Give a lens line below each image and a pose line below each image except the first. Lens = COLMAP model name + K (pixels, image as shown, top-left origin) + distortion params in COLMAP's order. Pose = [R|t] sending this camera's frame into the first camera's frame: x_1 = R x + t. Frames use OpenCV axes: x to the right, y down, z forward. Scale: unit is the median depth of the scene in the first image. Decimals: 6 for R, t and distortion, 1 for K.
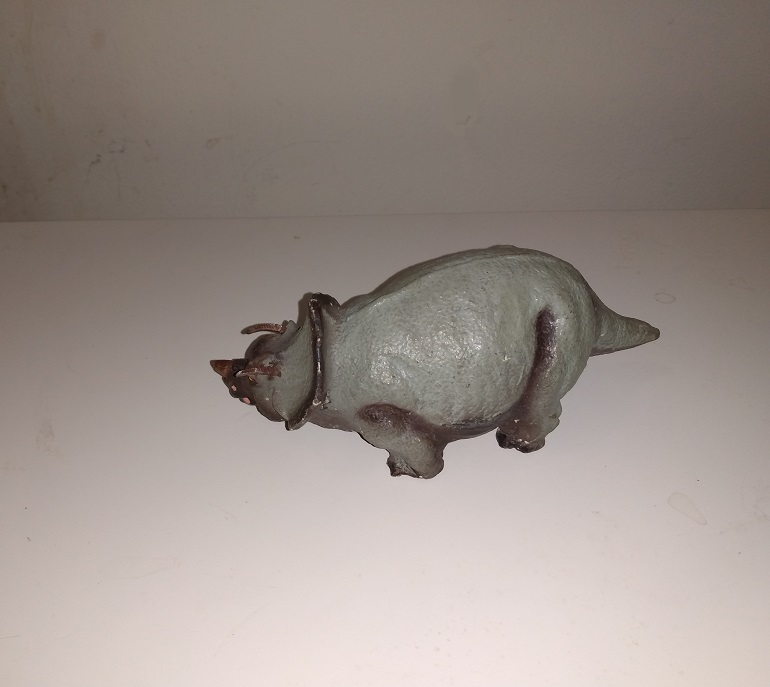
lens RADIAL K [[718.3, 0, 312.6], [0, 718.3, 343.7], [0, 0, 1]] dist [0.029322, -0.076364]
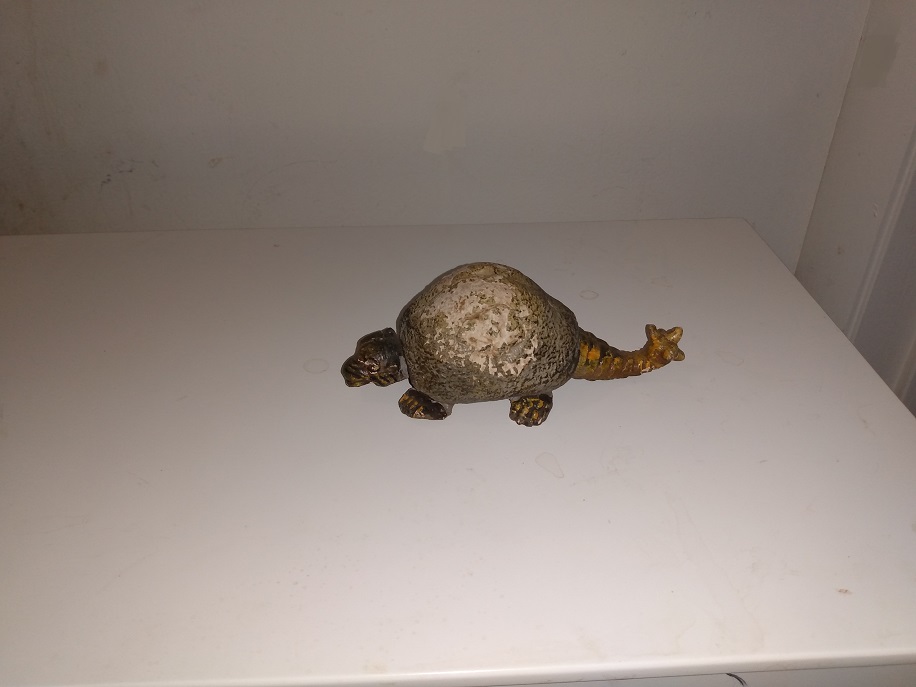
lens RADIAL K [[714.1, 0, 458.0], [0, 714.1, 343.5], [0, 0, 1]] dist [-0.005453, -0.007136]
pose [[0.998656, -0.013447, 0.050054, 0.164751], [0.015629, 0.998933, -0.043452, 0.042425], [-0.049417, 0.044176, 0.997801, -0.069482]]
